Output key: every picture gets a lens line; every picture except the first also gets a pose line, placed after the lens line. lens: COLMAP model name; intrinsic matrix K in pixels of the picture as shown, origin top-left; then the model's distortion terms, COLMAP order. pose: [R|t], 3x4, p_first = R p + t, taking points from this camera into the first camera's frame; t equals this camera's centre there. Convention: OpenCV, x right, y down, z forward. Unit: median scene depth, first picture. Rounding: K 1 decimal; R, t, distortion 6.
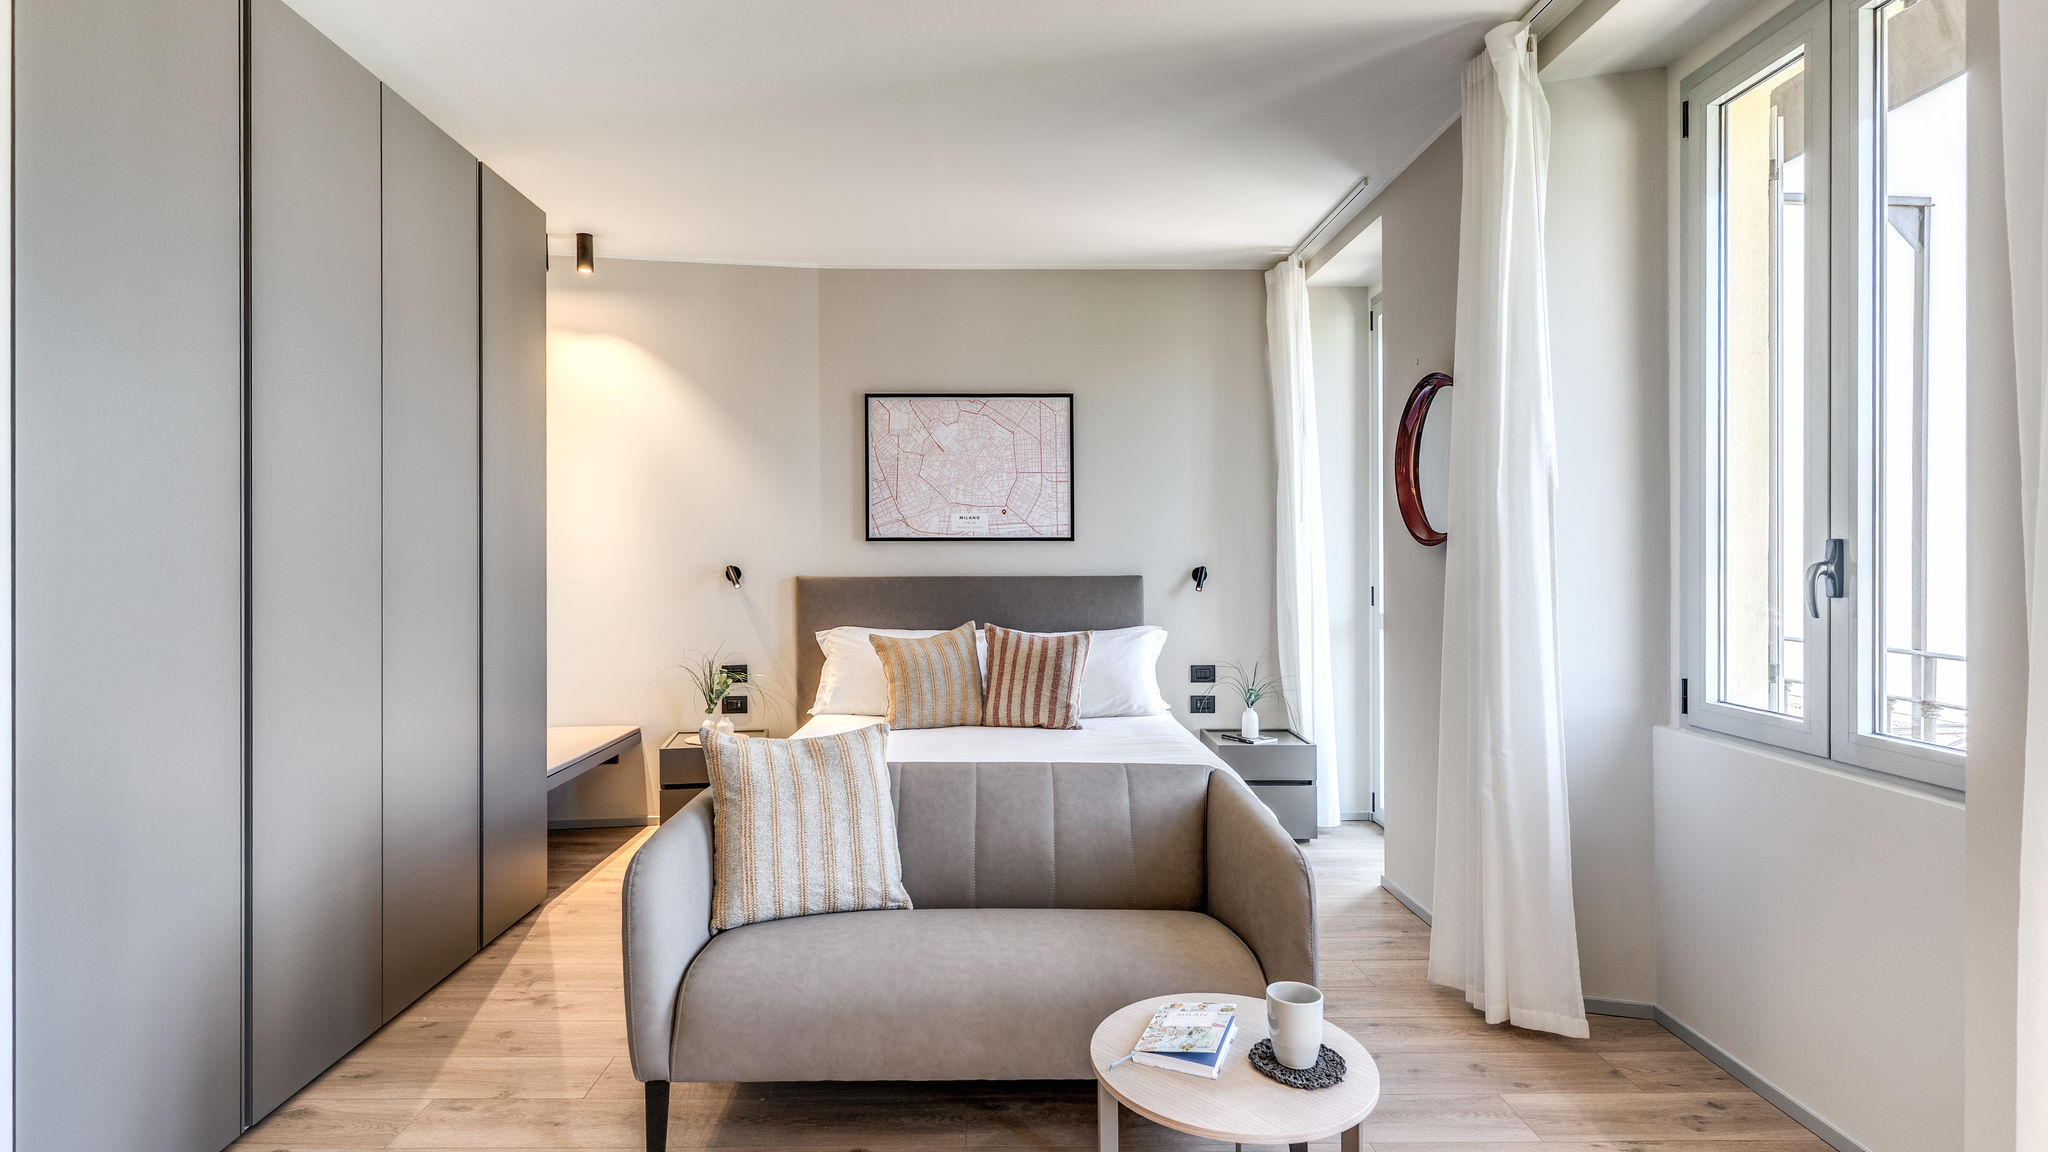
lens RADIAL K [[990.2, 0, 996.3], [0, 990.2, 554.3], [0, 0, 1]] dist [0.002120, -0.001627]
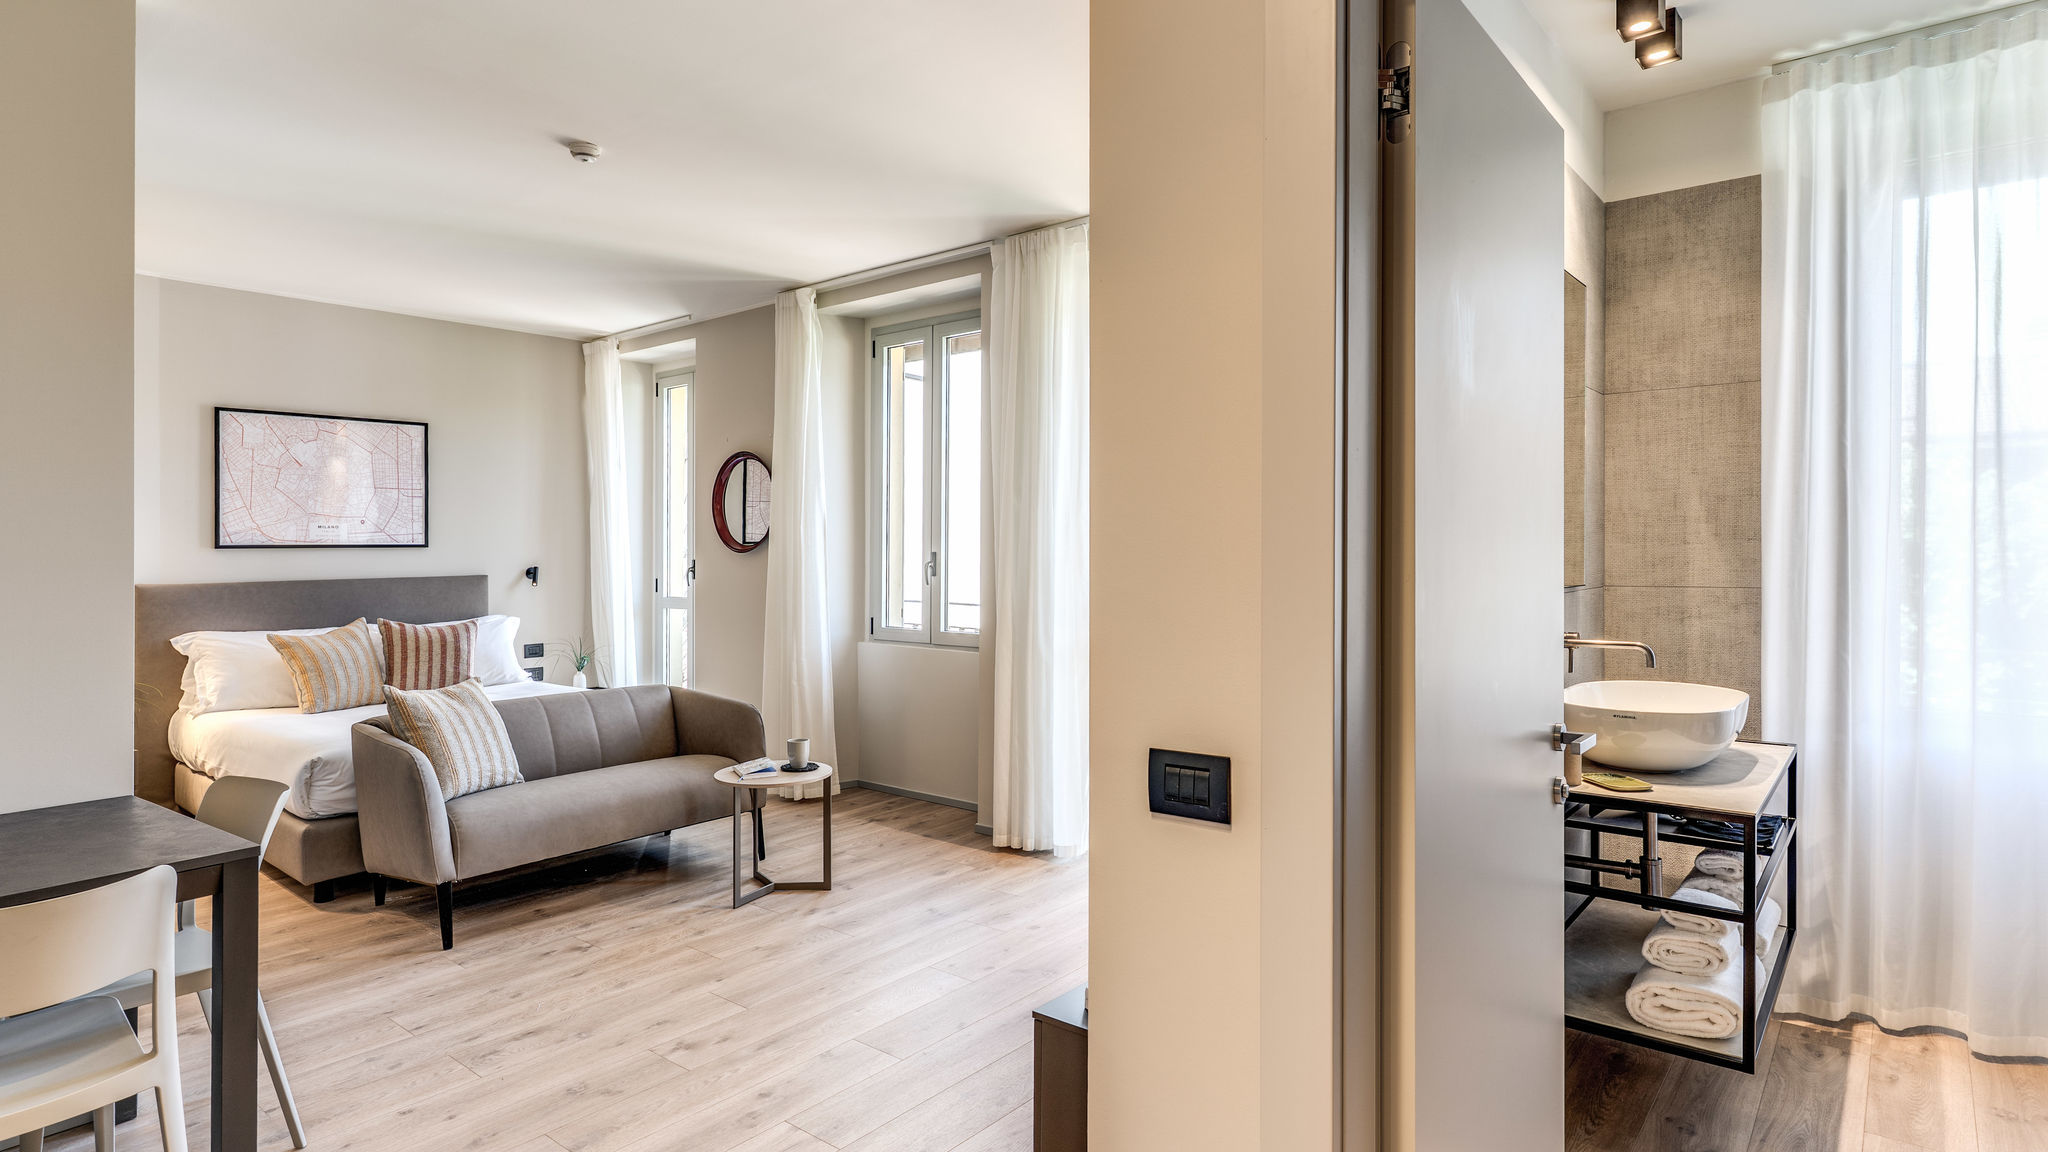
lens RADIAL K [[1095.0, 0, 1021.9], [0, 1095.0, 556.5], [0, 0, 1]] dist [0.009728, -0.002132]
pose [[0.648300, -0.011844, 0.761292, -0.530343], [0.002700, 0.999908, 0.013257, -0.020397], [-0.761380, -0.006539, 0.648273, -0.453274]]
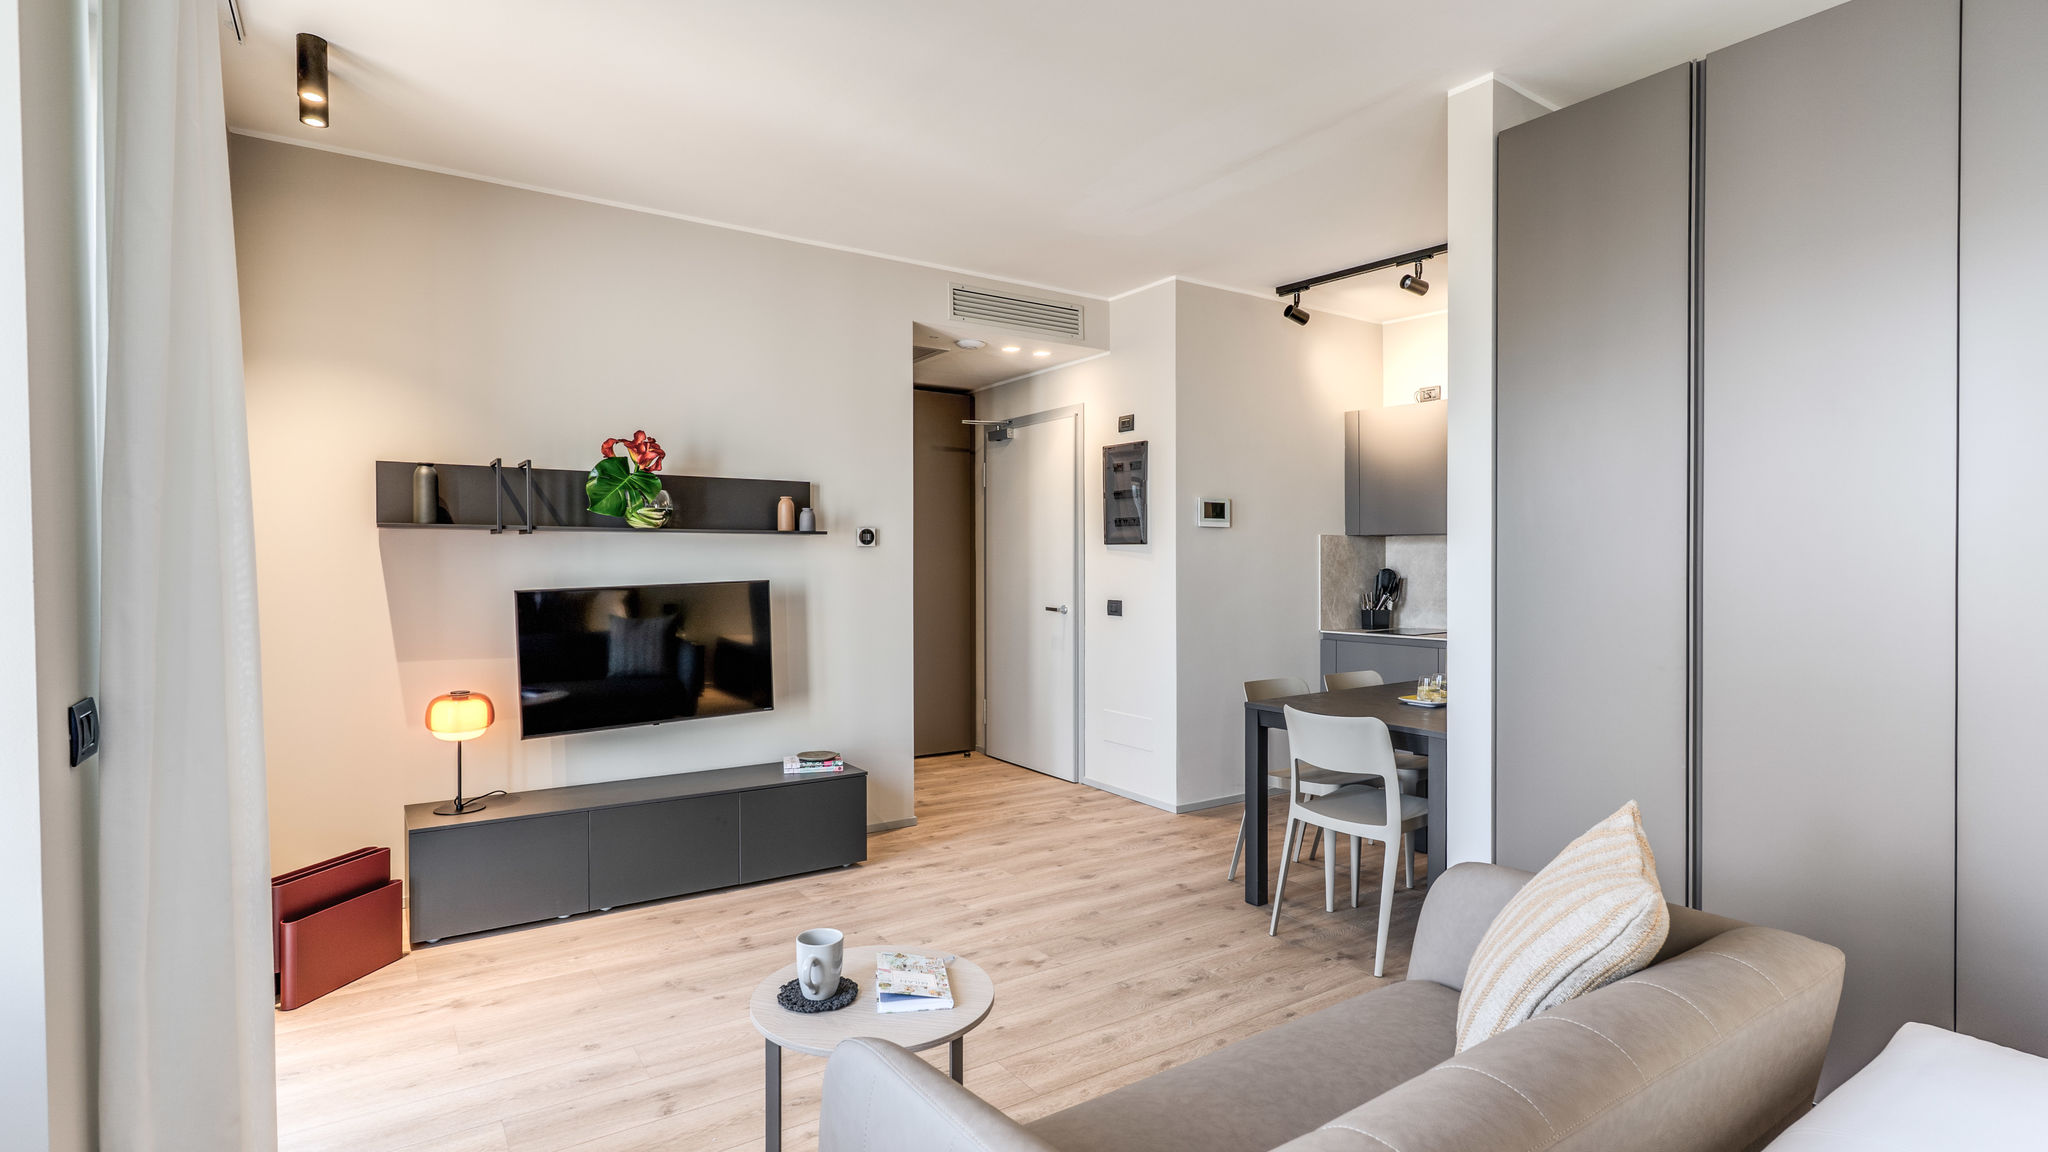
lens RADIAL K [[990.2, 0, 1006.7], [0, 990.2, 564.1], [0, 0, 1]] dist [0.002120, -0.001627]
pose [[-0.845386, -0.001535, -0.534154, 0.287069], [-0.000248, 0.999997, -0.002481, 0.003423], [0.534156, -0.001965, -0.845384, 0.799997]]
